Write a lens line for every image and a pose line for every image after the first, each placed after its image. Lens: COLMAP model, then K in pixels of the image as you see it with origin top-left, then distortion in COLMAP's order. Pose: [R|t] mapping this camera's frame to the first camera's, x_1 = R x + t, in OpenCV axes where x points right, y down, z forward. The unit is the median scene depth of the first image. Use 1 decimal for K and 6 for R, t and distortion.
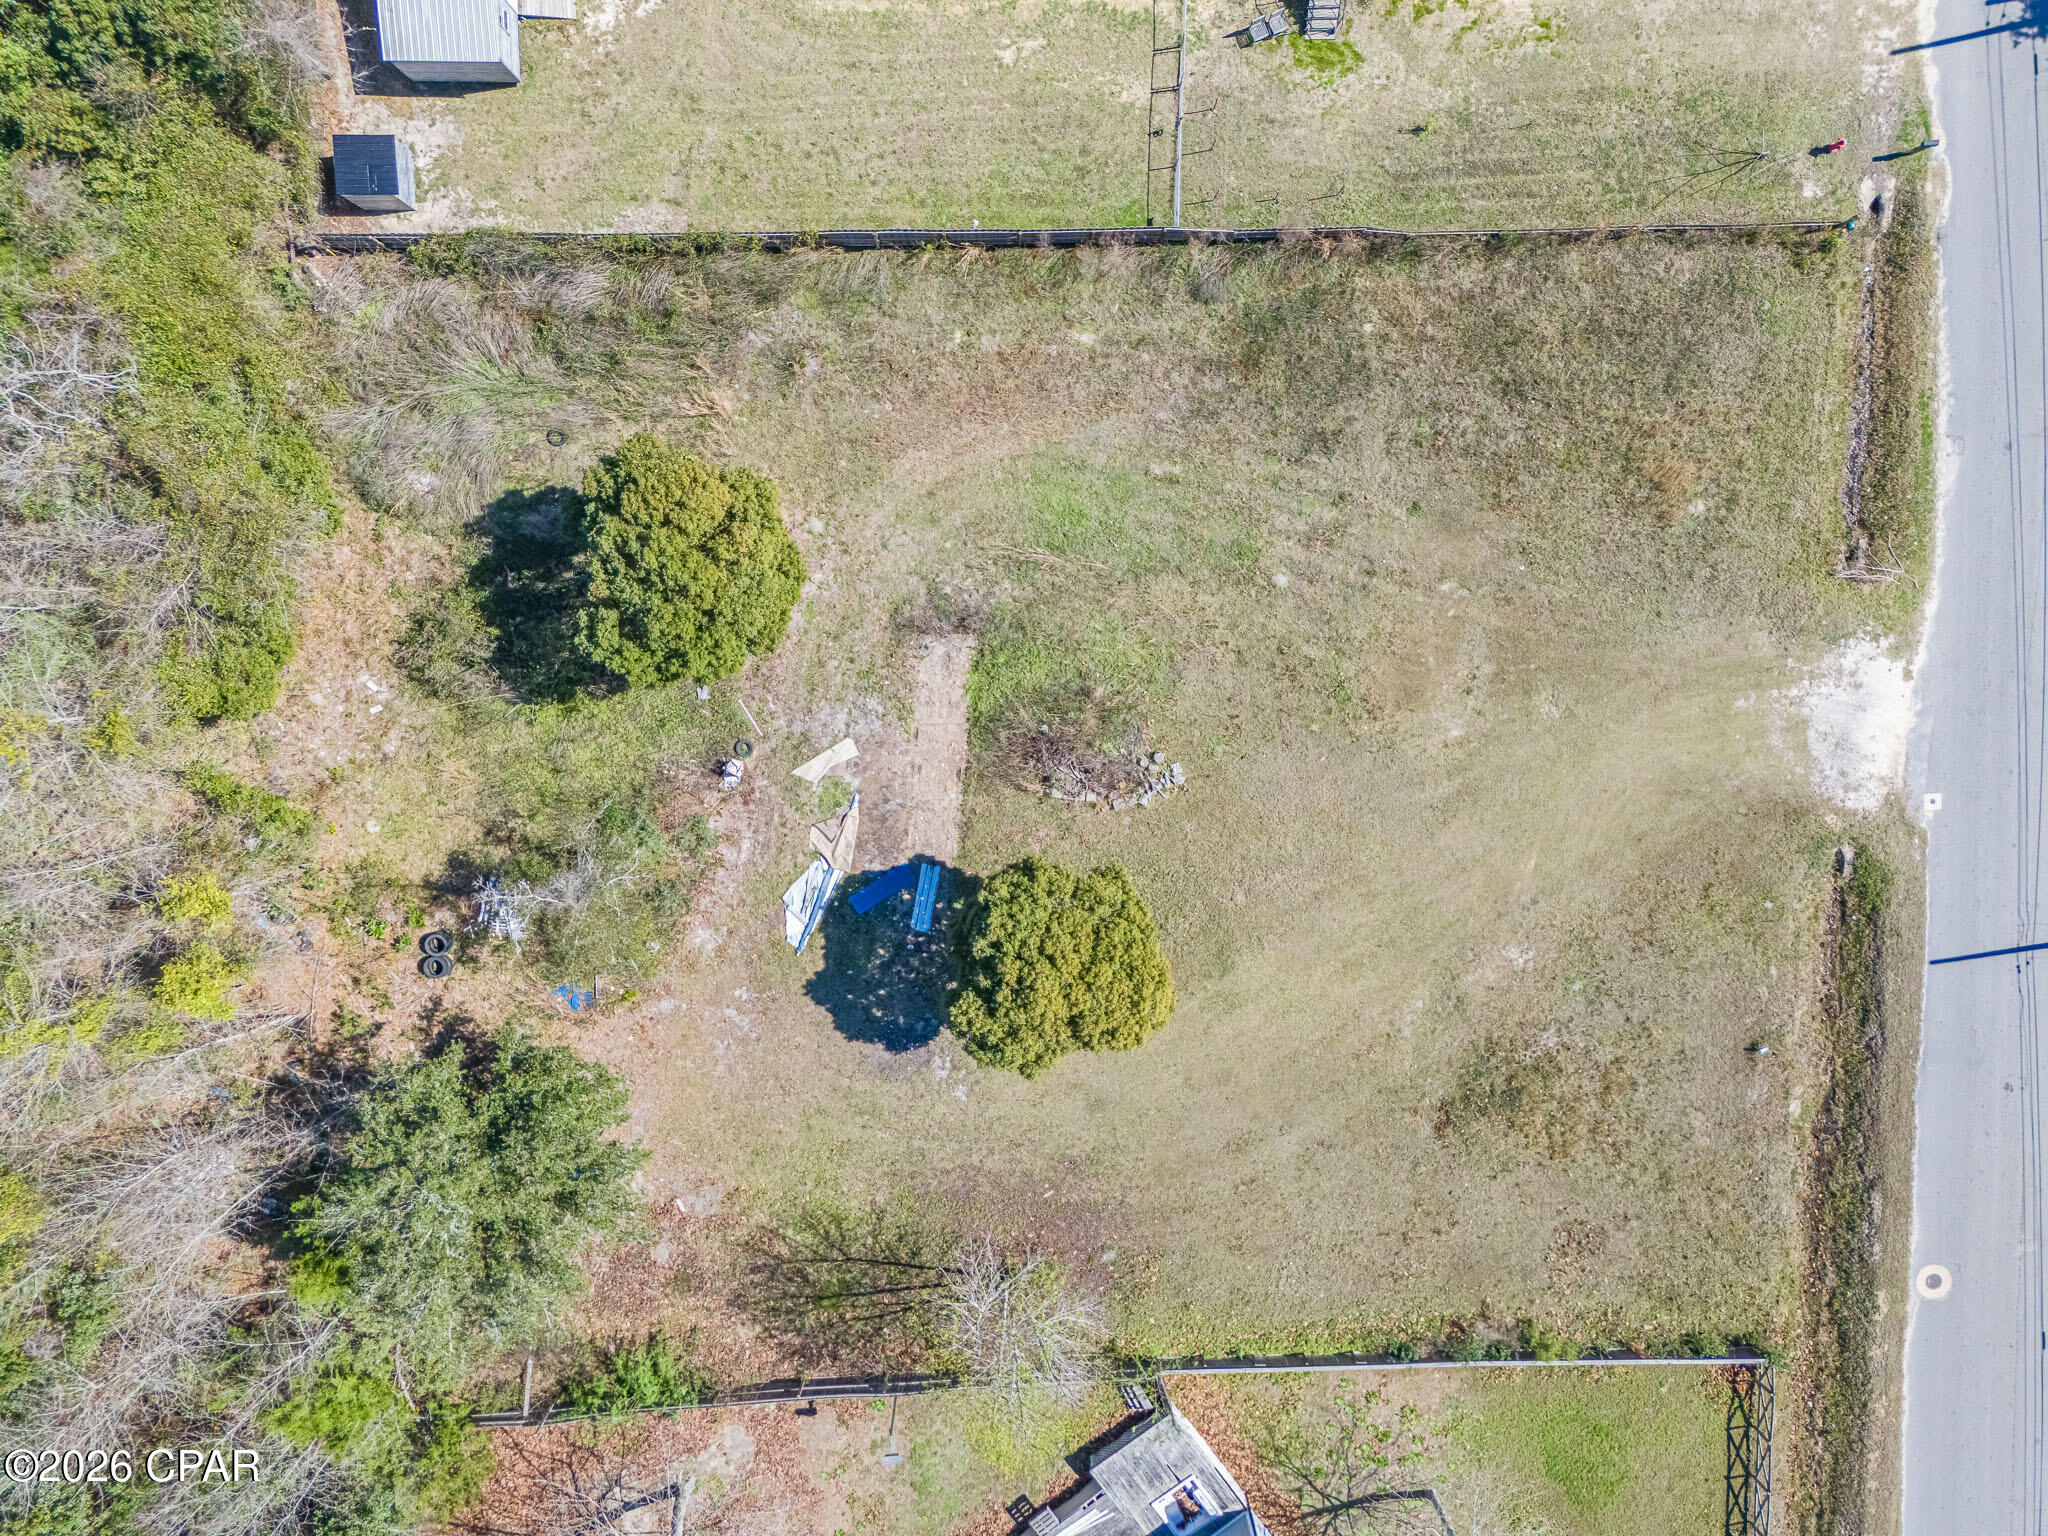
lens RADIAL K [[1509.2, 0, 1028.3], [0, 1509.2, 760.4], [0, 0, 1]] dist [0.055361, -0.037651]
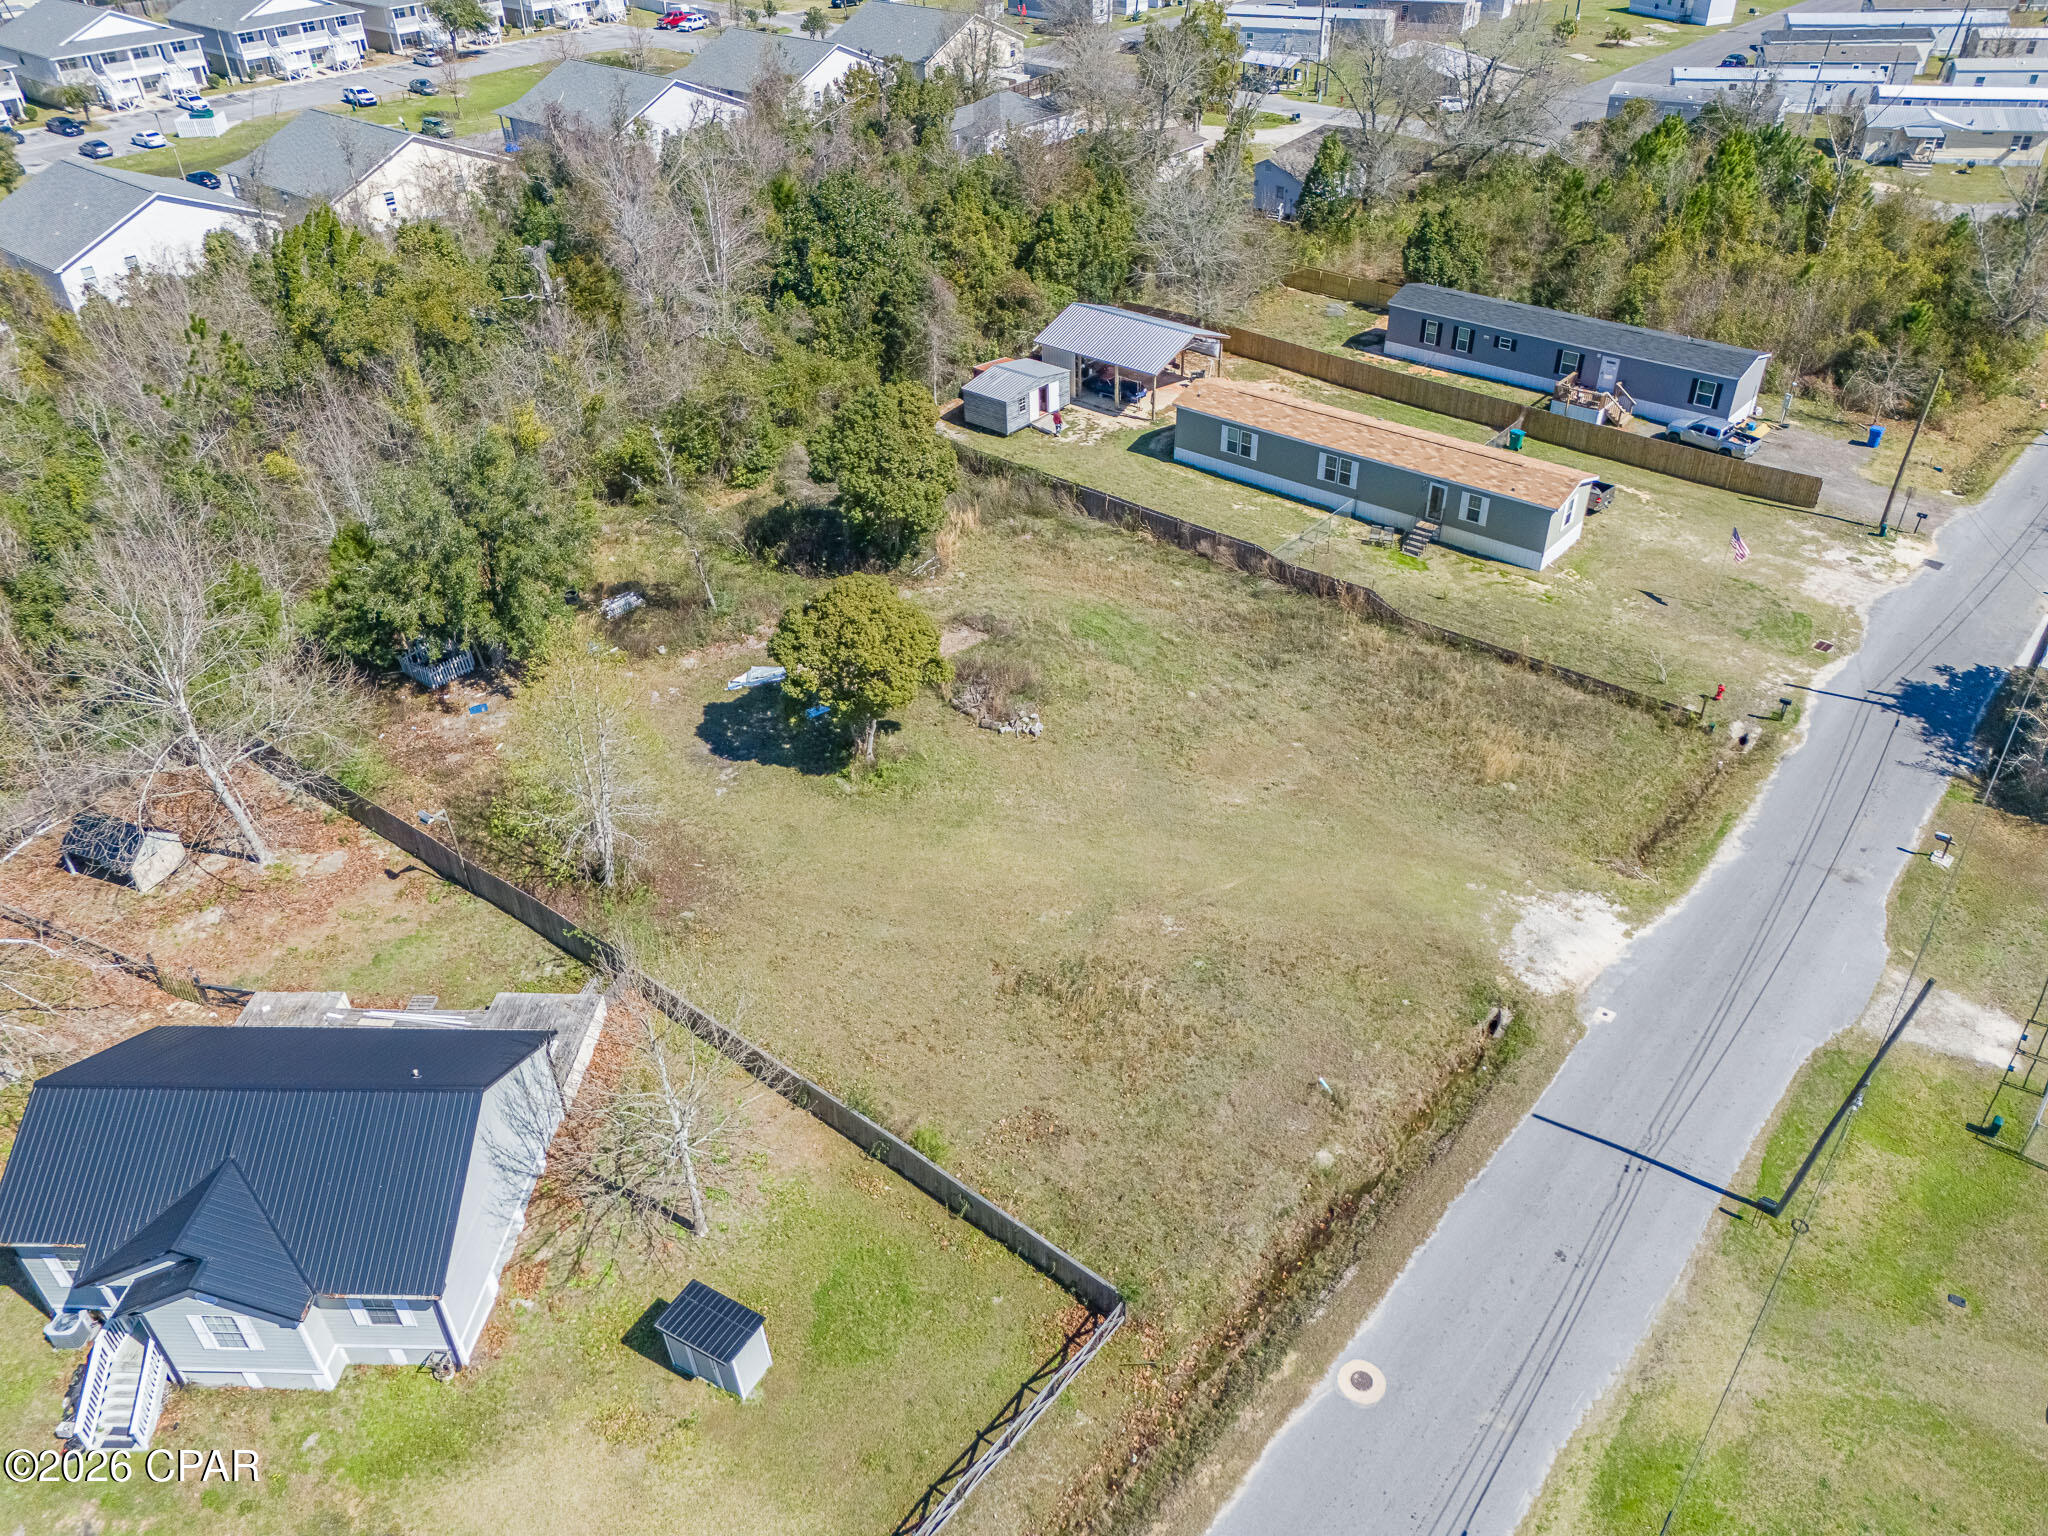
lens RADIAL K [[1509.2, 0, 1028.3], [0, 1509.2, 760.4], [0, 0, 1]] dist [0.055361, -0.037651]
pose [[0.755164, 0.358505, -0.548819, 0.785626], [-0.654755, 0.371628, -0.658171, 0.842070], [-0.032001, 0.856369, 0.515372, 0.374922]]
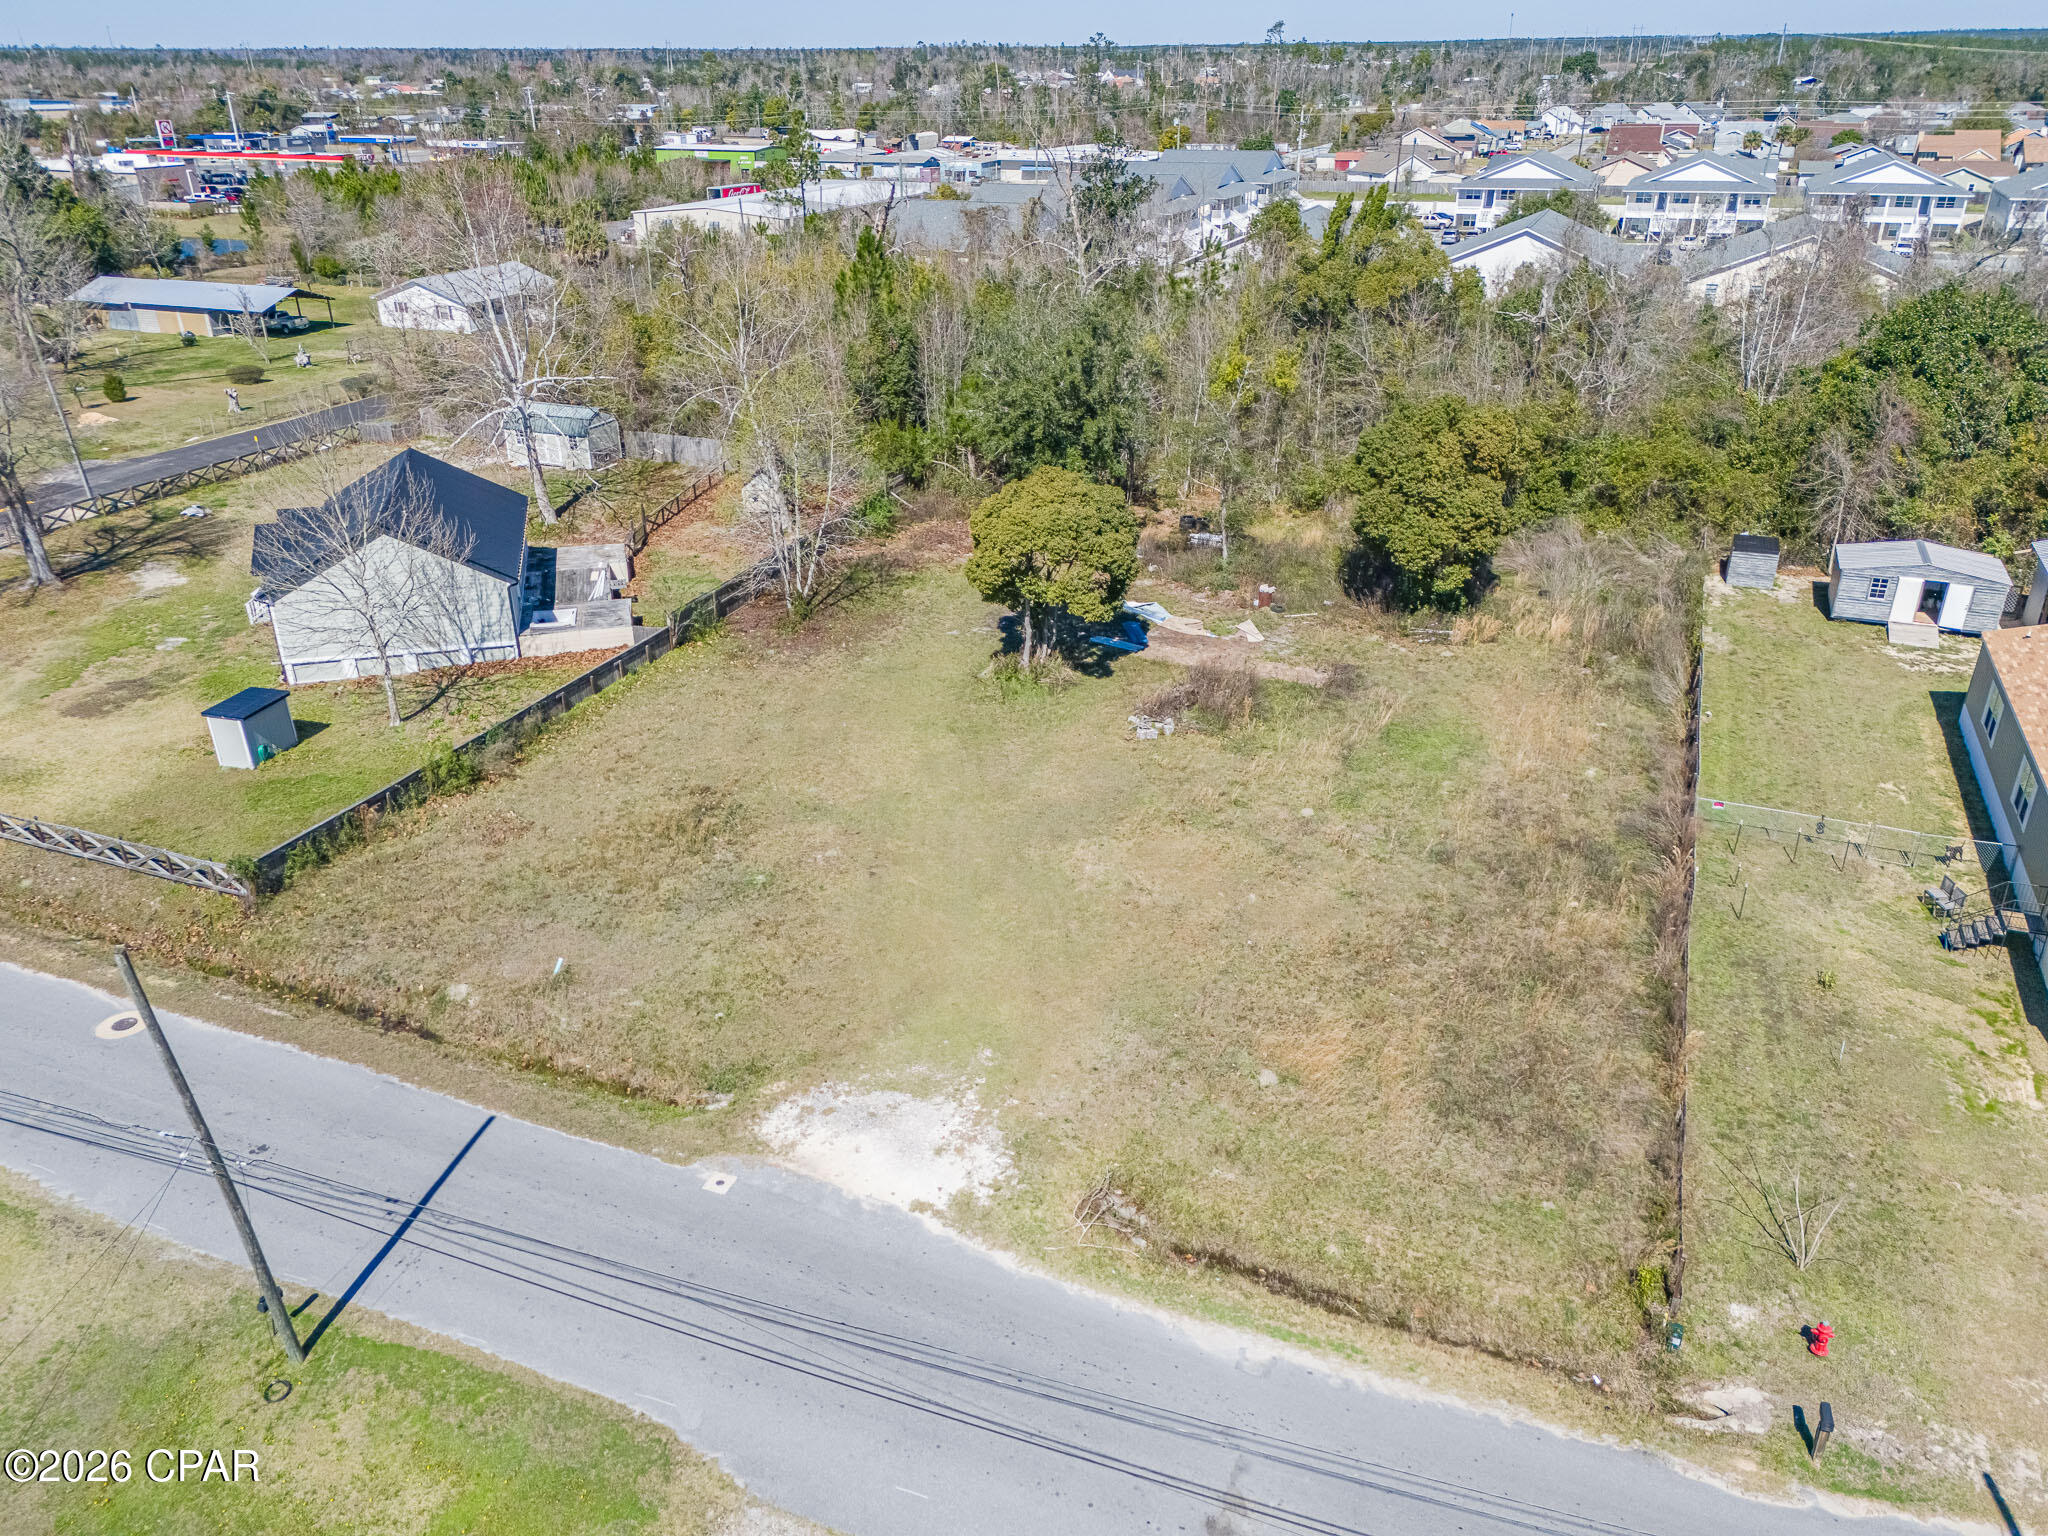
lens RADIAL K [[1503.4, 0, 1027.1], [0, 1503.4, 766.2], [0, 0, 1]] dist [0.065062, -0.048297]
pose [[-0.393117, 0.395038, -0.830303, 0.992842], [-0.915875, -0.248206, 0.315542, -0.244906], [-0.081436, 0.884499, 0.459380, 0.547318]]
